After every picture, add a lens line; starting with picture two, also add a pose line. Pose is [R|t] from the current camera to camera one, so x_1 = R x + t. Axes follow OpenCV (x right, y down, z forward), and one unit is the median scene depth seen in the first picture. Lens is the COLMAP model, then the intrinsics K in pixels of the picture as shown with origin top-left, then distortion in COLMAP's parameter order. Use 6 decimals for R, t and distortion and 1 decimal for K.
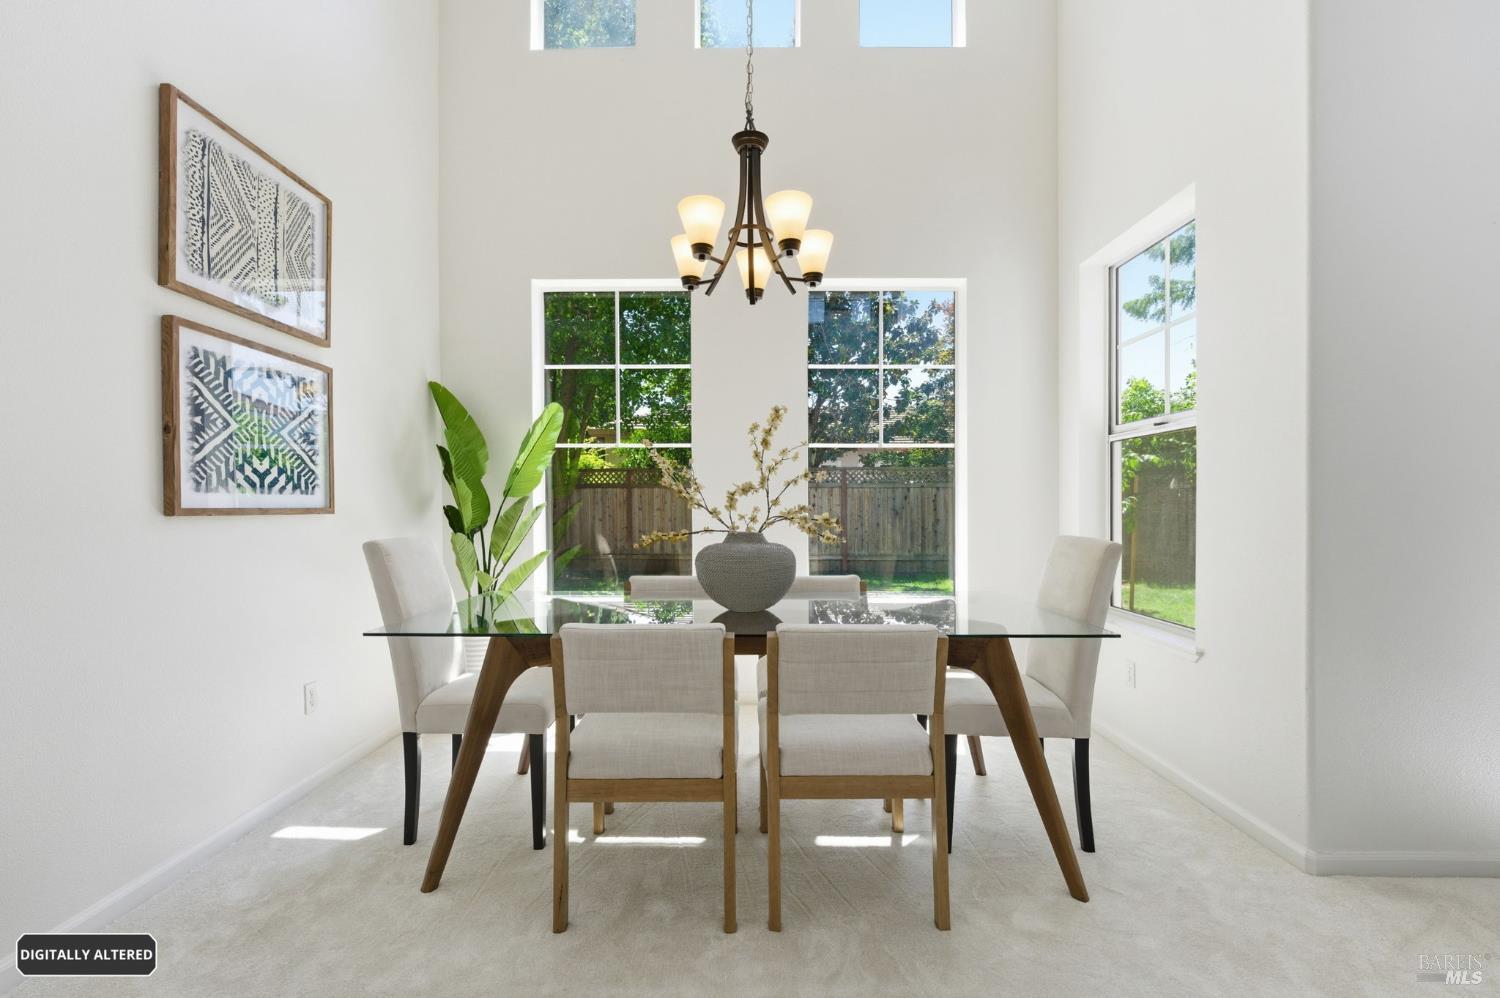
lens RADIAL K [[624.4, 0, 744.0], [0, 624.4, 512.3], [0, 0, 1]] dist [-0.020020, 0.001604]
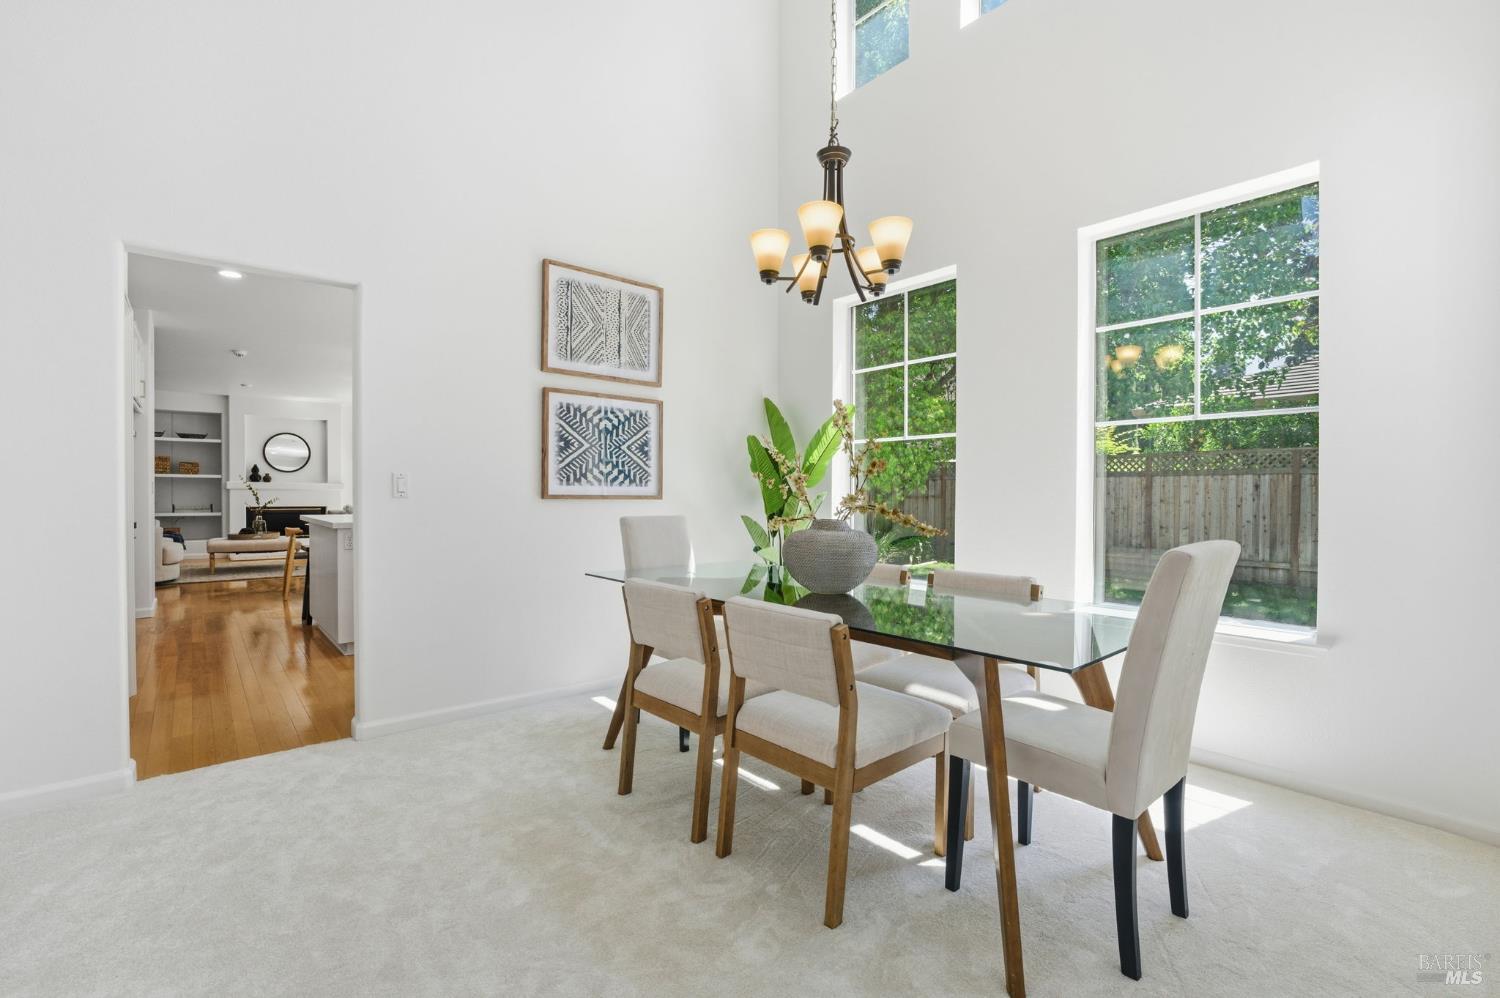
lens RADIAL K [[624.4, 0, 762.8], [0, 624.4, 494.3], [0, 0, 1]] dist [-0.020020, 0.001604]
pose [[0.695279, 0.003940, -0.718729, 0.699881], [-0.014040, 0.999869, -0.008100, -0.001628], [0.718603, 0.015722, 0.695243, 0.170452]]
